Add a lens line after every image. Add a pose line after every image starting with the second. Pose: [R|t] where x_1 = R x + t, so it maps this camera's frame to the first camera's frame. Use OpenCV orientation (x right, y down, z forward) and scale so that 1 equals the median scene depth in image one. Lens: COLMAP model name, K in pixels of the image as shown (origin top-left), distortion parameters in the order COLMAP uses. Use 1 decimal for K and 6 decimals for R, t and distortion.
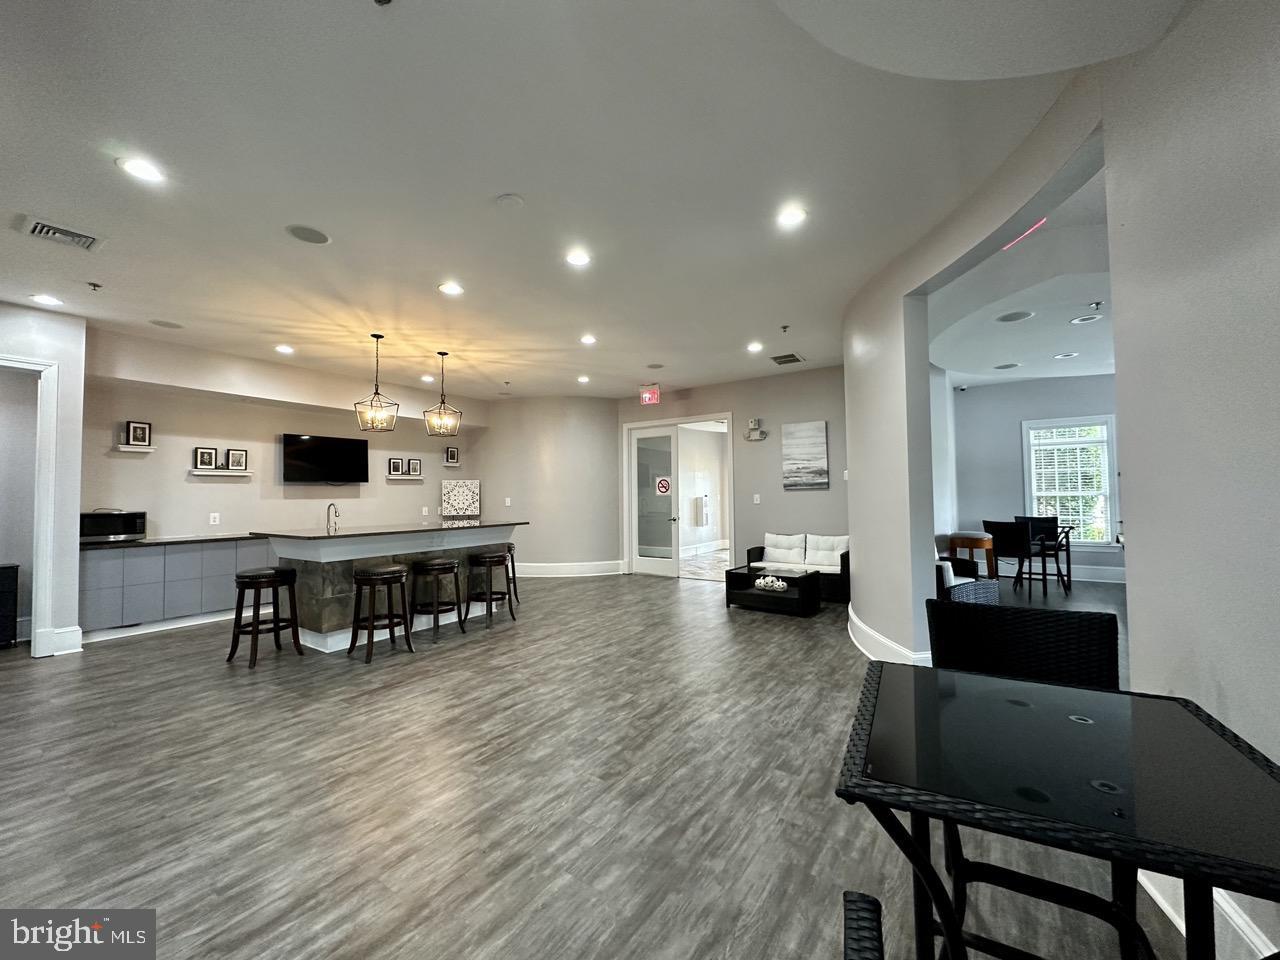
lens RADIAL K [[508.0, 0, 639.5], [0, 508.0, 472.7], [0, 0, 1]] dist [-0.000536, -0.000241]
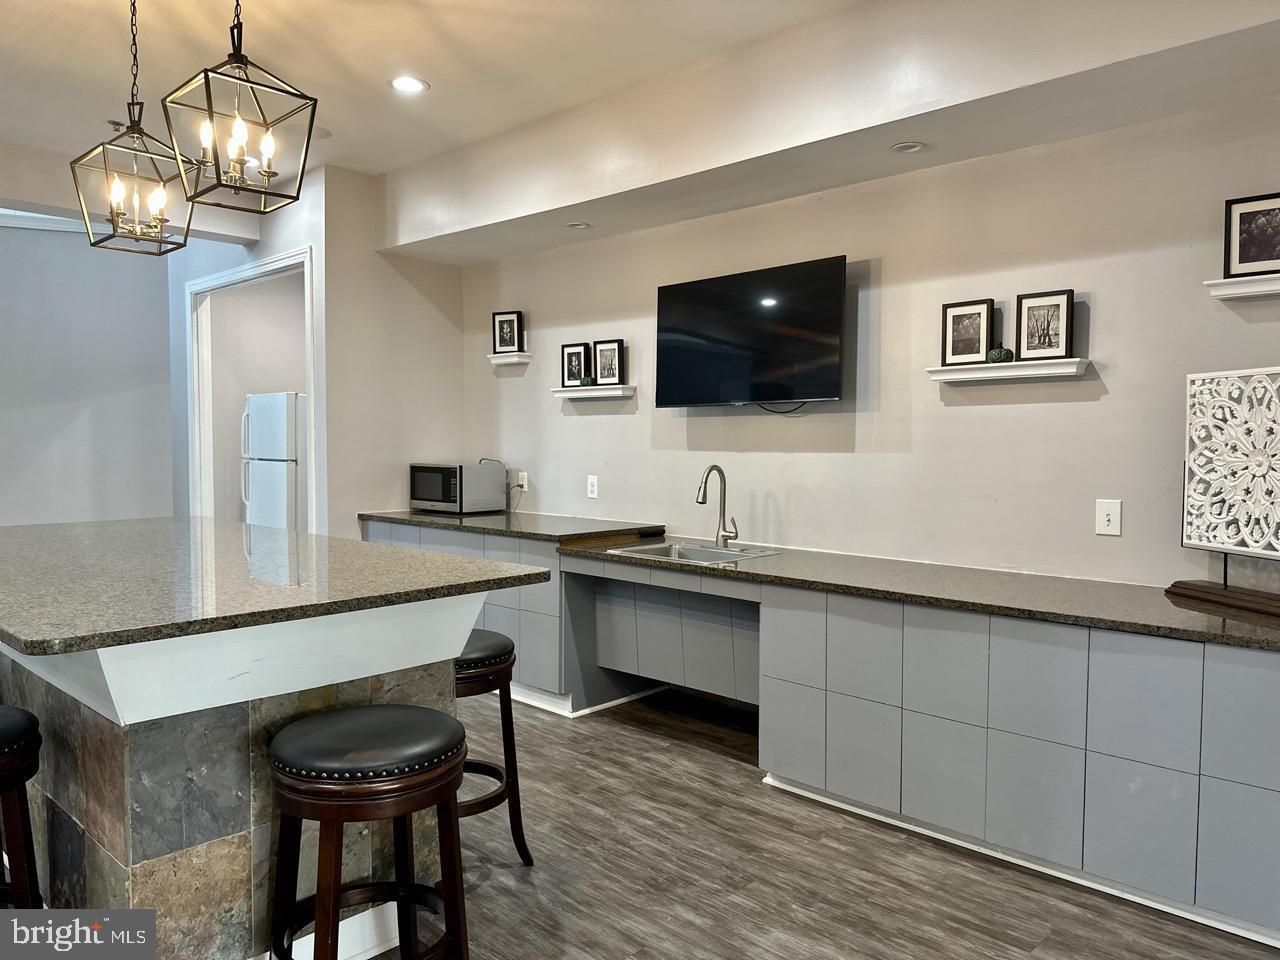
lens RADIAL K [[910.2, 0, 640.0], [0, 910.2, 480.0], [0, 0, 1]] dist [0.004610, -0.000507]
pose [[-0.201284, 0.052113, -0.978146, 0.017394], [0.039474, 0.998204, 0.045059, 0.051672], [0.978737, -0.029542, -0.202979, 1.366886]]
